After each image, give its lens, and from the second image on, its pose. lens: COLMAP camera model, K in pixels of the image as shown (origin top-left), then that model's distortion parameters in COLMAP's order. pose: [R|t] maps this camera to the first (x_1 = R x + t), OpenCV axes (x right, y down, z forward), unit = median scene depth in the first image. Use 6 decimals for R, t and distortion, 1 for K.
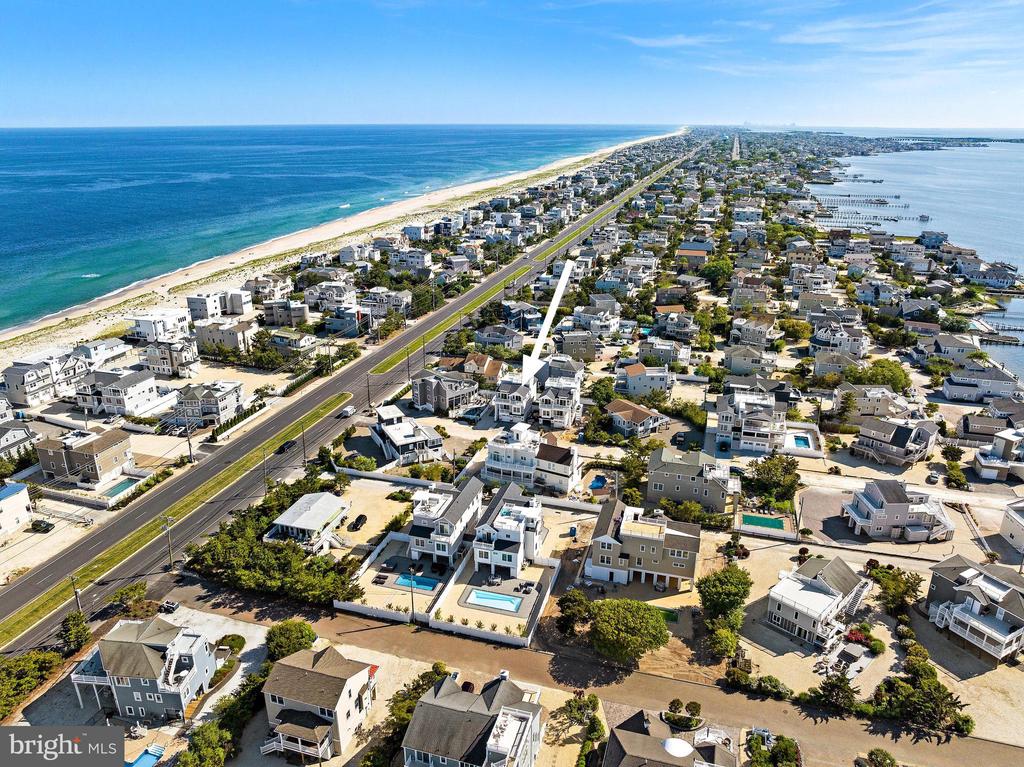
lens RADIAL K [[718.5, 0, 507.6], [0, 718.5, 379.4], [0, 0, 1]] dist [-0.042198, 0.005710]
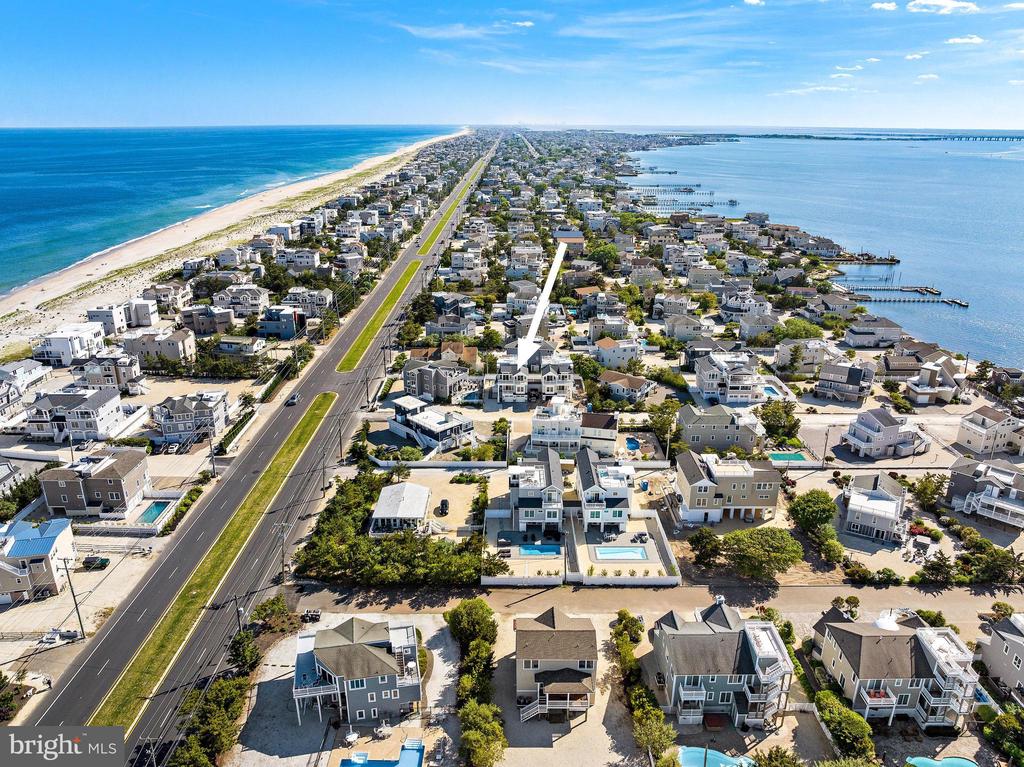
lens RADIAL K [[718.5, 0, 507.5], [0, 718.5, 385.3], [0, 0, 1]] dist [-0.042198, 0.005710]
pose [[0.958242, -0.097077, 0.268977, -0.302730], [0.095265, 0.995255, 0.019816, 0.015513], [-0.269624, 0.006636, 0.962943, 0.011685]]
